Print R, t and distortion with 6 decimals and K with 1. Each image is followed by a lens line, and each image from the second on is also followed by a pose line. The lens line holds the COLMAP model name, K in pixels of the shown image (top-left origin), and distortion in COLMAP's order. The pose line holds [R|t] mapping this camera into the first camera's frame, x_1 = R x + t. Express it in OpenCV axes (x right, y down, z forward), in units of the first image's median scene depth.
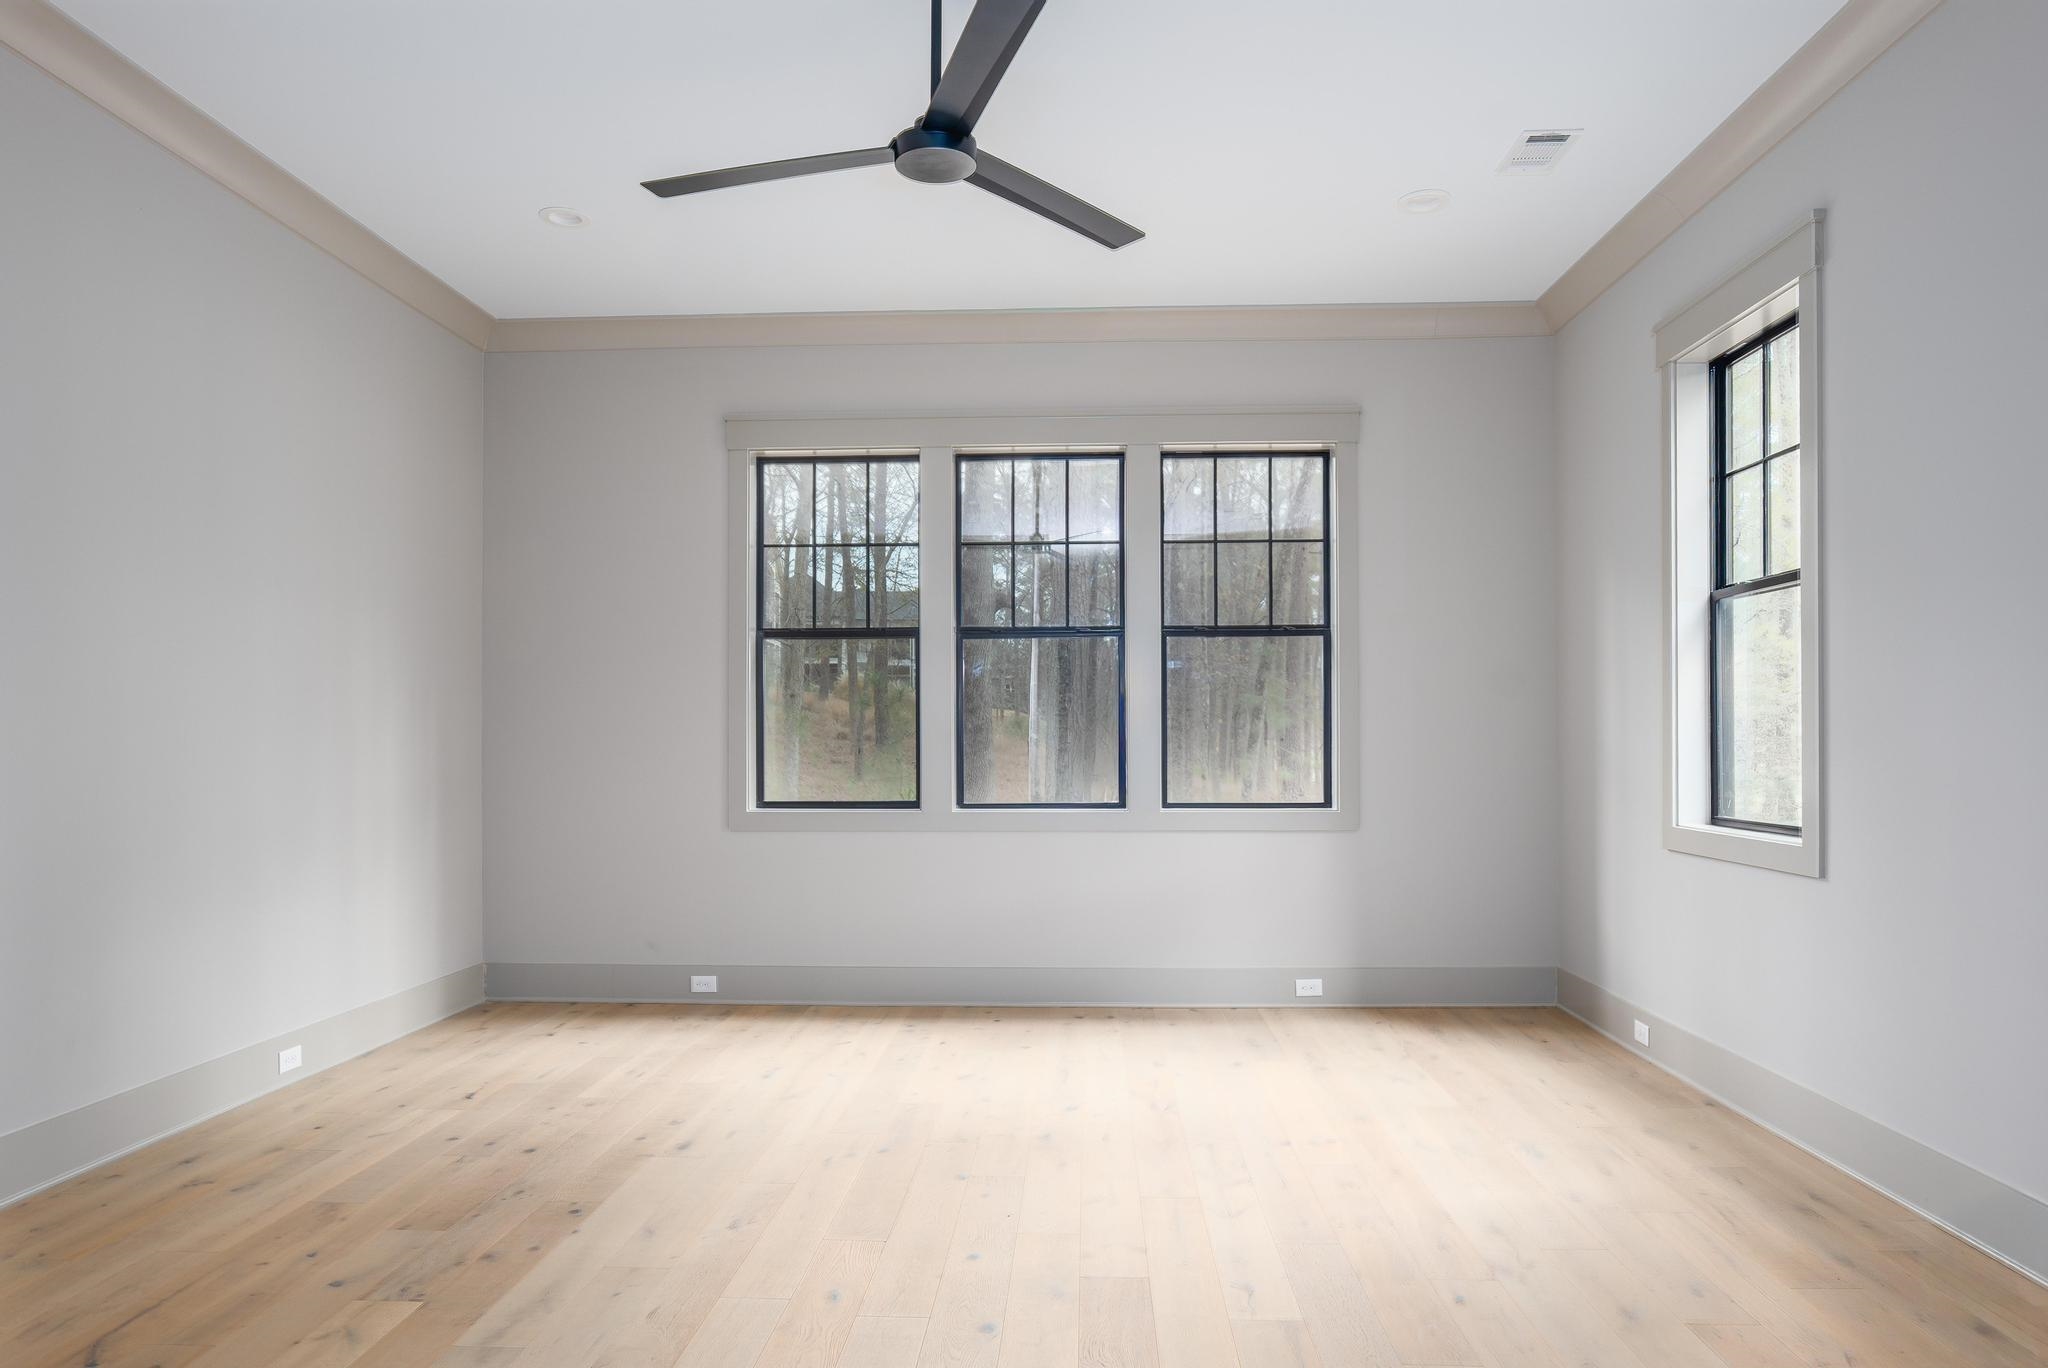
lens RADIAL K [[1212.5, 0, 1027.4], [0, 1212.5, 733.8], [0, 0, 1]] dist [-0.000030, -0.000088]
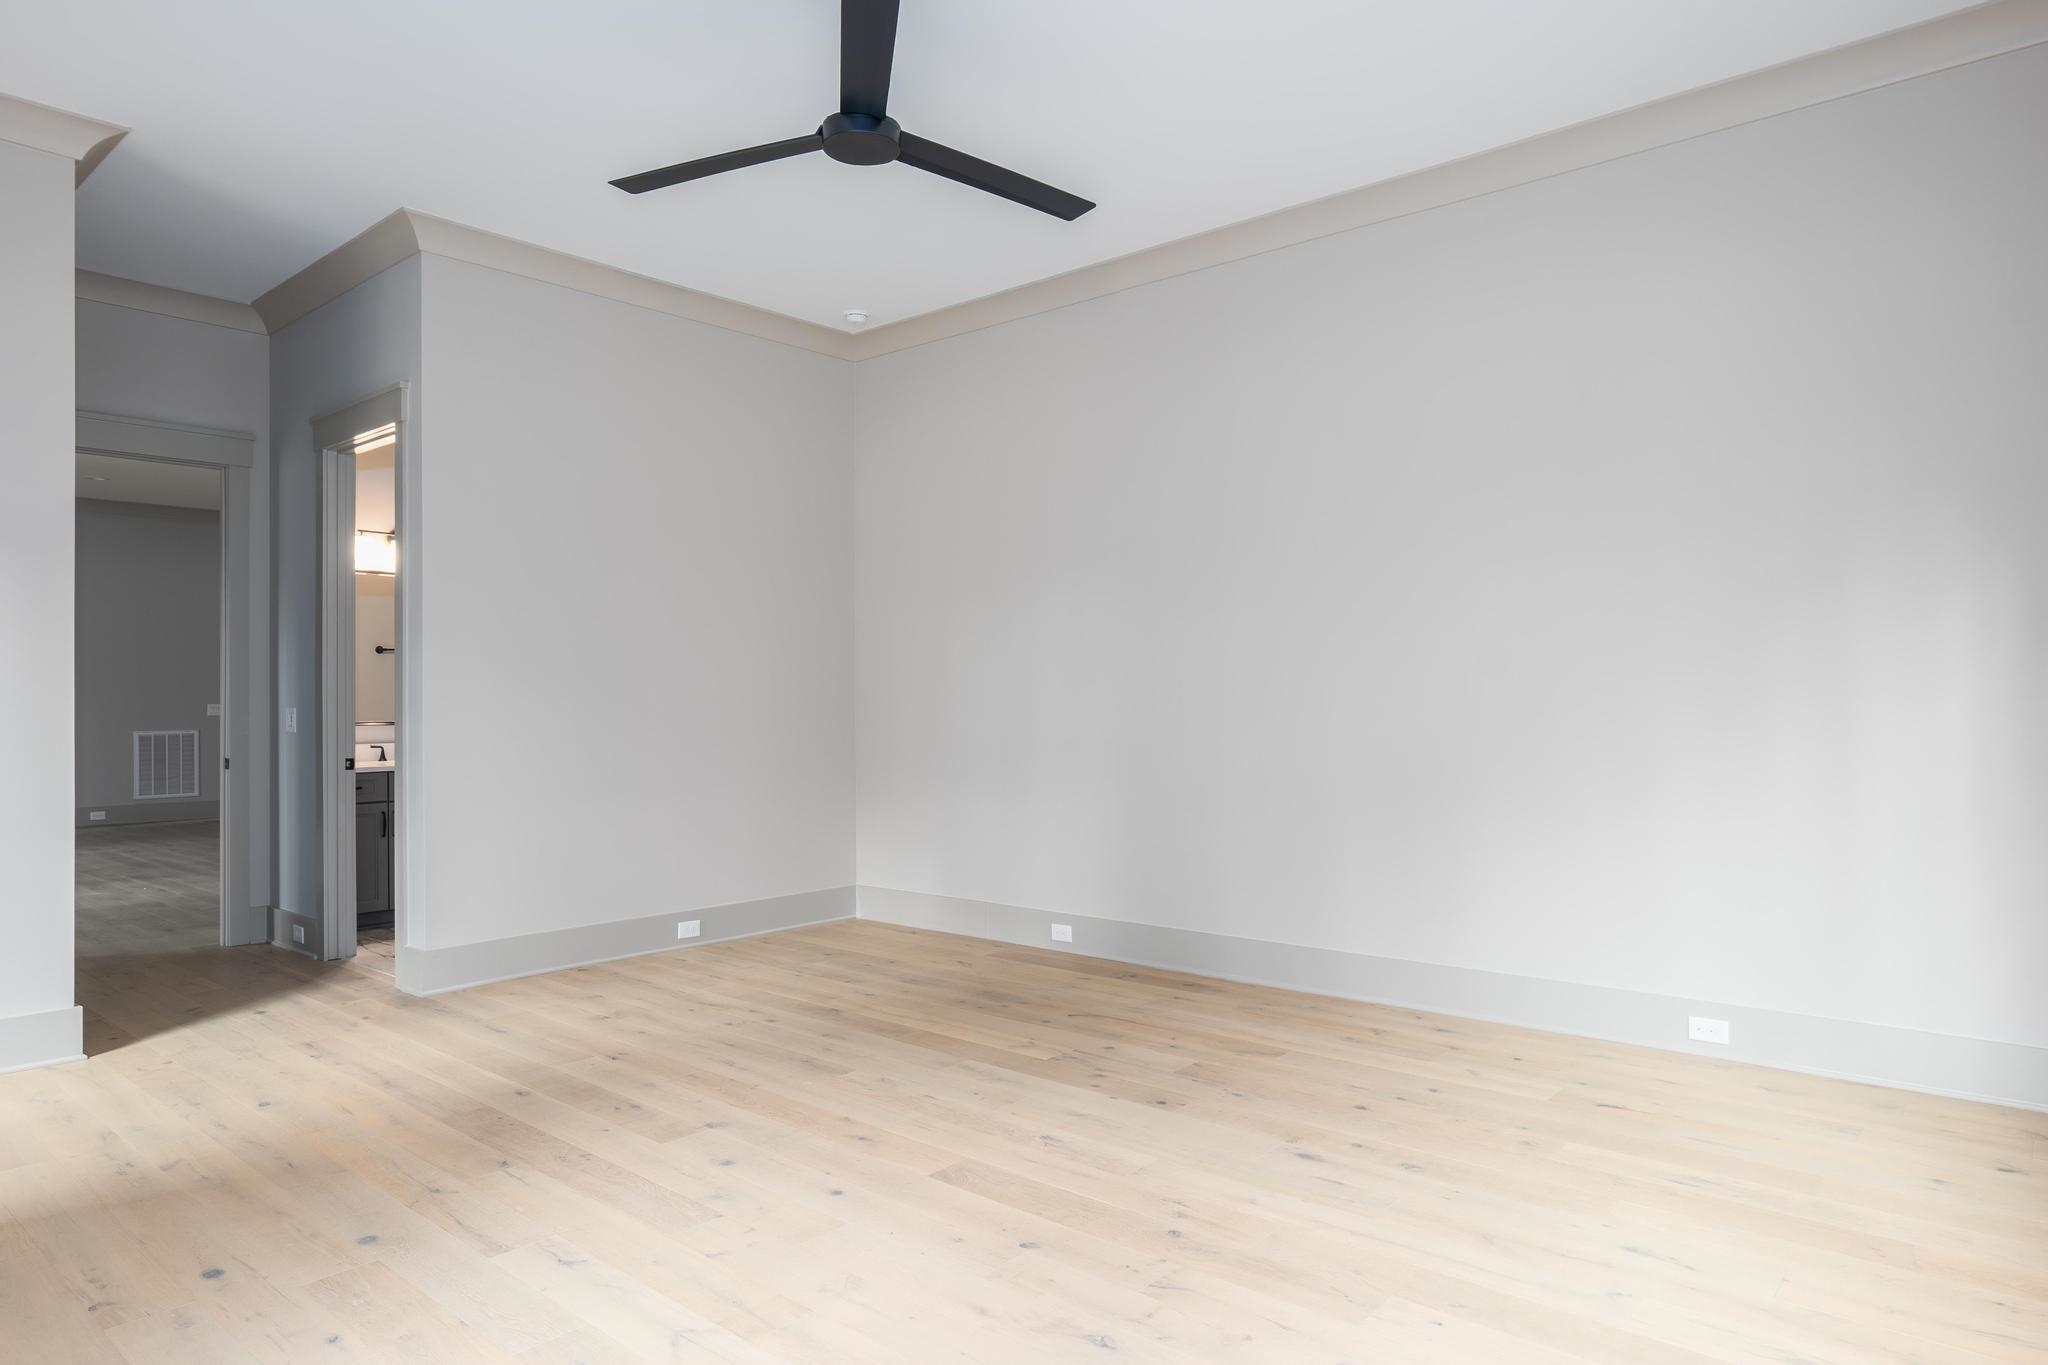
lens RADIAL K [[1272.4, 0, 1024.0], [0, 1272.4, 682.5], [0, 0, 1]] dist [-0.002462, -0.000810]
pose [[-0.615194, -0.000950, -0.788375, 0.644026], [0.015902, 0.999781, -0.013613, 0.014933], [0.788215, -0.020911, -0.615044, 1.636565]]
